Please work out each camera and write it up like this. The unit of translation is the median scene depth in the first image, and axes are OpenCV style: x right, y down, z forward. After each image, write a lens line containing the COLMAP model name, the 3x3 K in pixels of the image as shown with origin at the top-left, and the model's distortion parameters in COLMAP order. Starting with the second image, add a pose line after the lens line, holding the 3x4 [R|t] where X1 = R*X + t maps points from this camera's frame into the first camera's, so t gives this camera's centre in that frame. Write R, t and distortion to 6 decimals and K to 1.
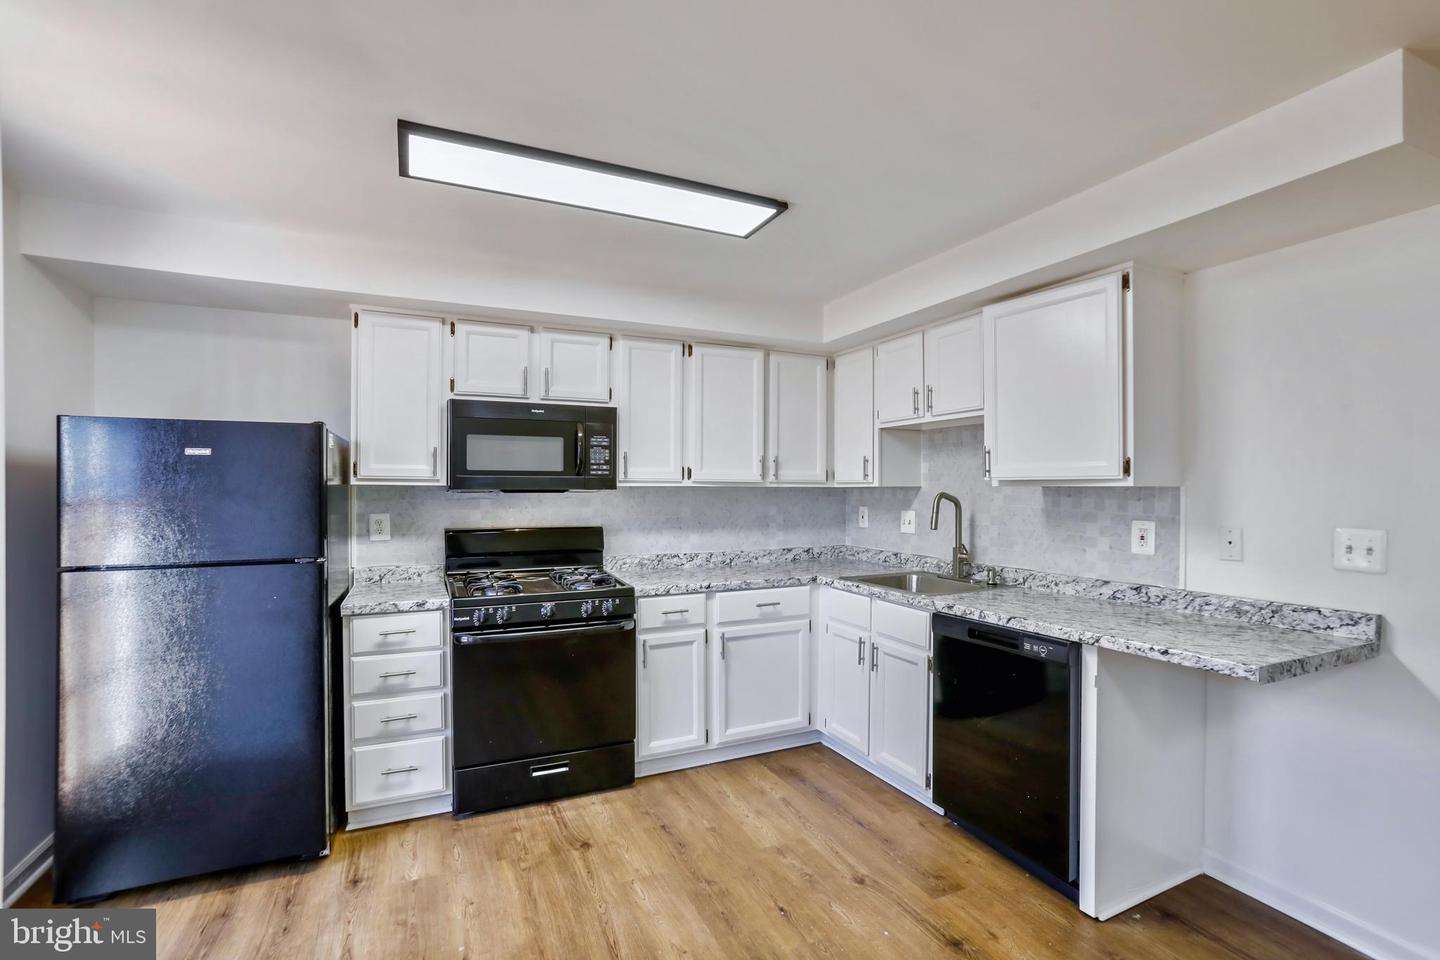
lens RADIAL K [[660.5, 0, 759.2], [0, 660.5, 491.9], [0, 0, 1]] dist [-0.070712, 0.047592]
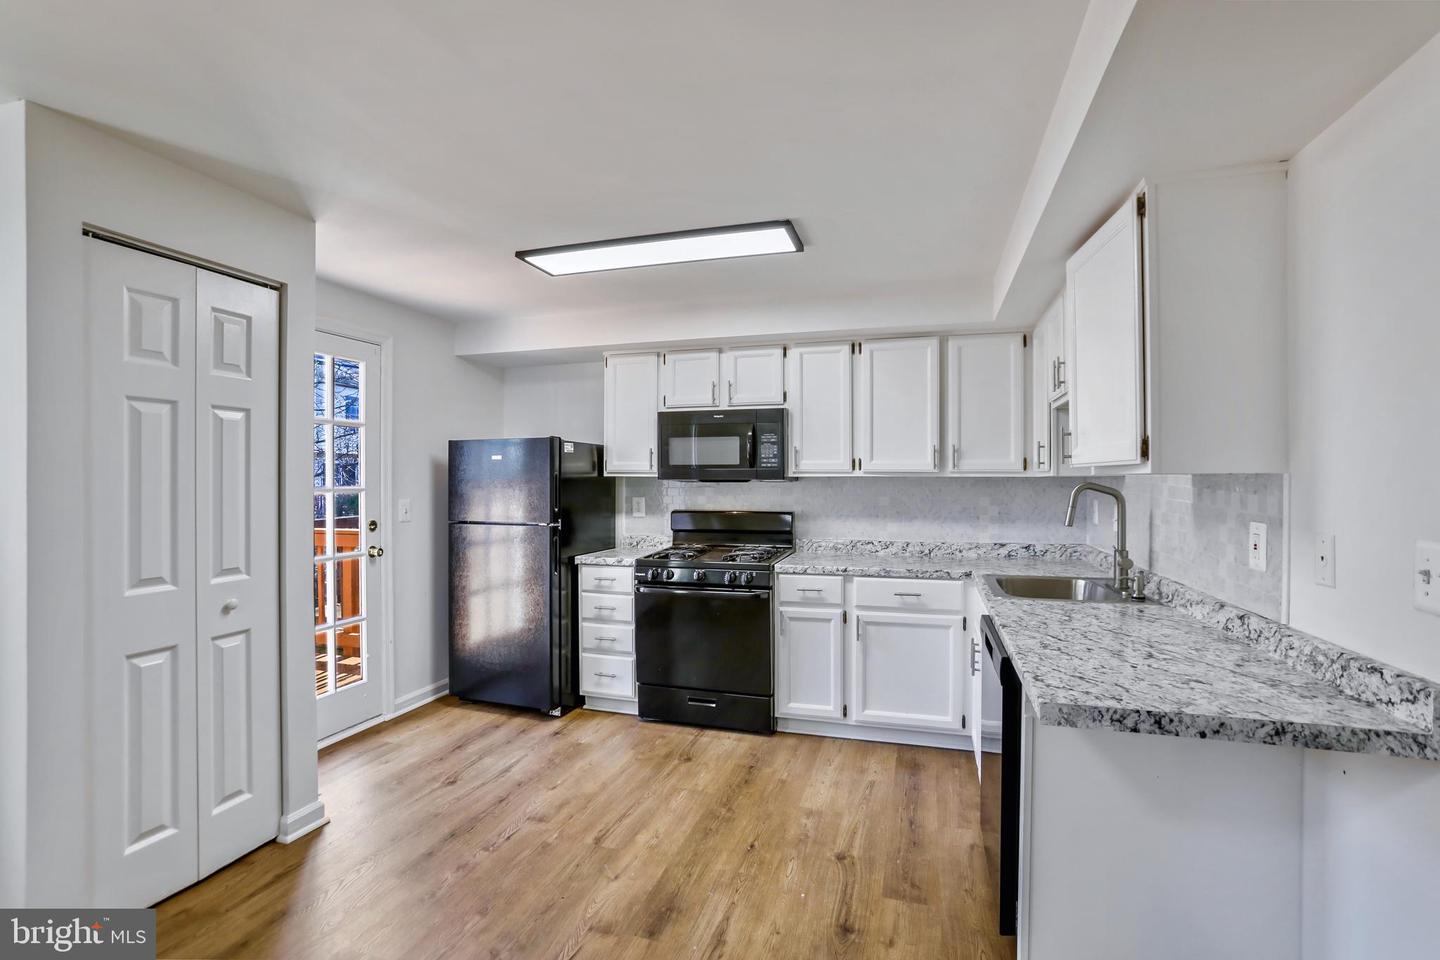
lens RADIAL K [[658.5, 0, 698.3], [0, 658.5, 481.6], [0, 0, 1]] dist [-0.055739, 0.023650]
pose [[0.729783, 0.000478, -0.683679, 0.487389], [-0.001750, 0.999998, -0.001169, 0.001637], [0.683677, 0.002050, 0.729782, 0.062478]]
